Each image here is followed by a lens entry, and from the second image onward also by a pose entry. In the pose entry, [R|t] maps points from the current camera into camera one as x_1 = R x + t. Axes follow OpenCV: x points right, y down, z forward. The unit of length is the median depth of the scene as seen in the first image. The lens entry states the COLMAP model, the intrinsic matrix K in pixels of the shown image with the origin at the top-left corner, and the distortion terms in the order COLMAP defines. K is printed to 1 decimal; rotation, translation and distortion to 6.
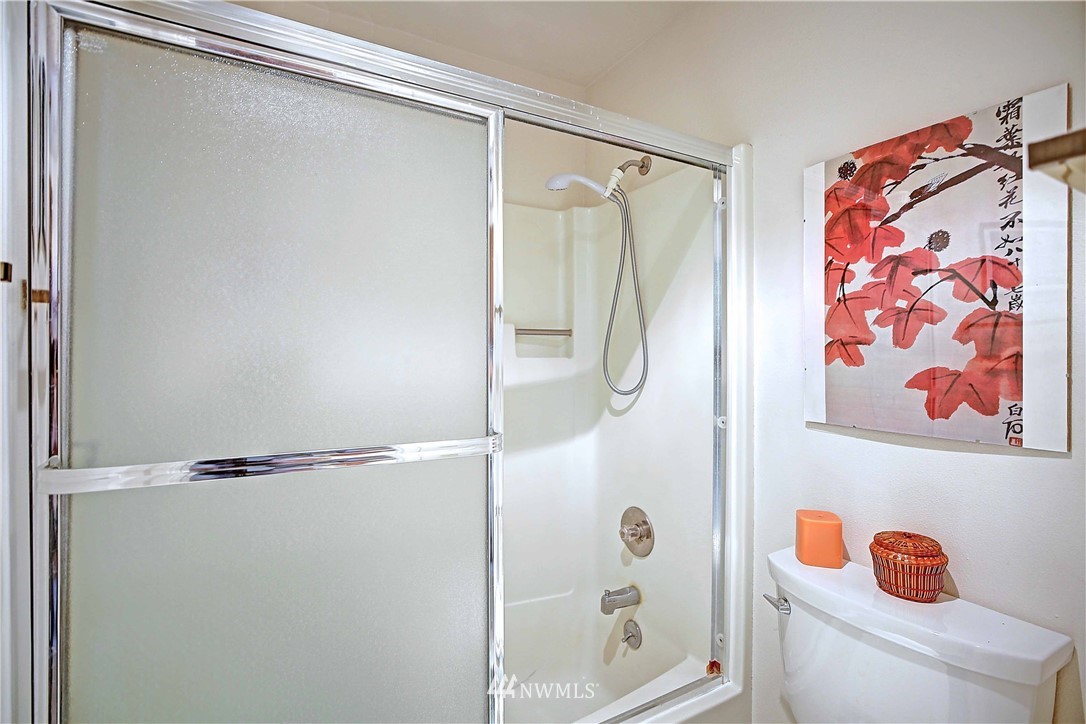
lens RADIAL K [[496.8, 0, 538.8], [0, 496.8, 356.2], [0, 0, 1]] dist [-0.023050, 0.001014]
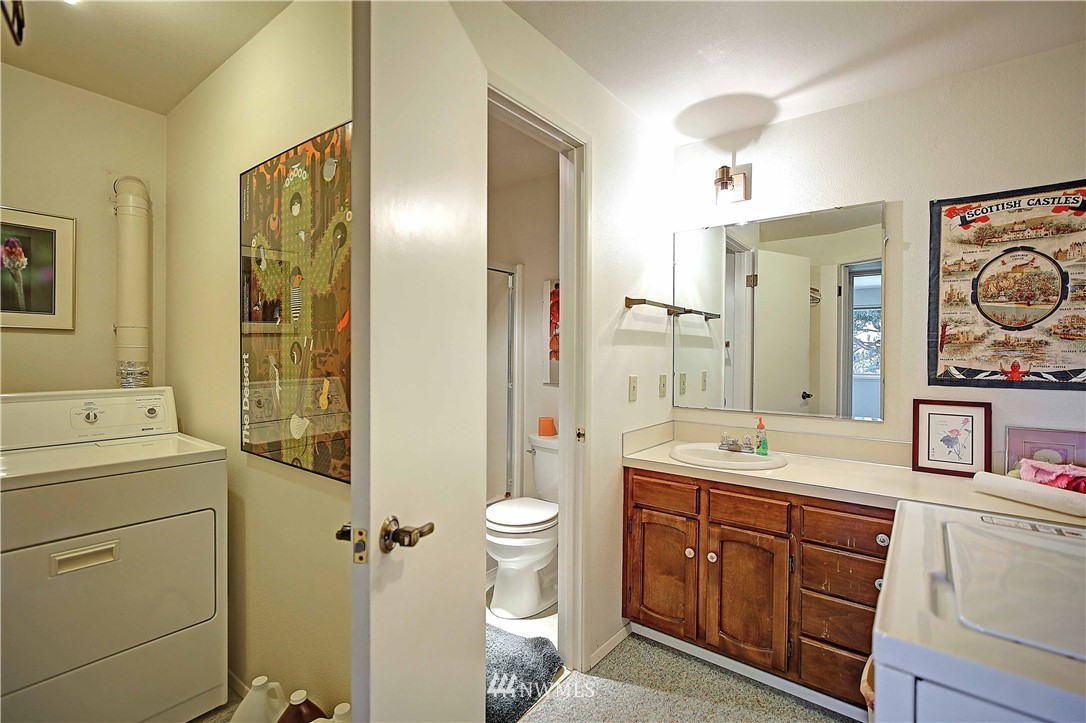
lens RADIAL K [[496.8, 0, 538.8], [0, 496.8, 355.7], [0, 0, 1]] dist [-0.023050, 0.001014]
pose [[0.916654, 0.004931, 0.399650, -0.483827], [-0.007686, 0.999956, 0.005289, -0.017982], [-0.399607, -0.007920, 0.916652, -1.294843]]
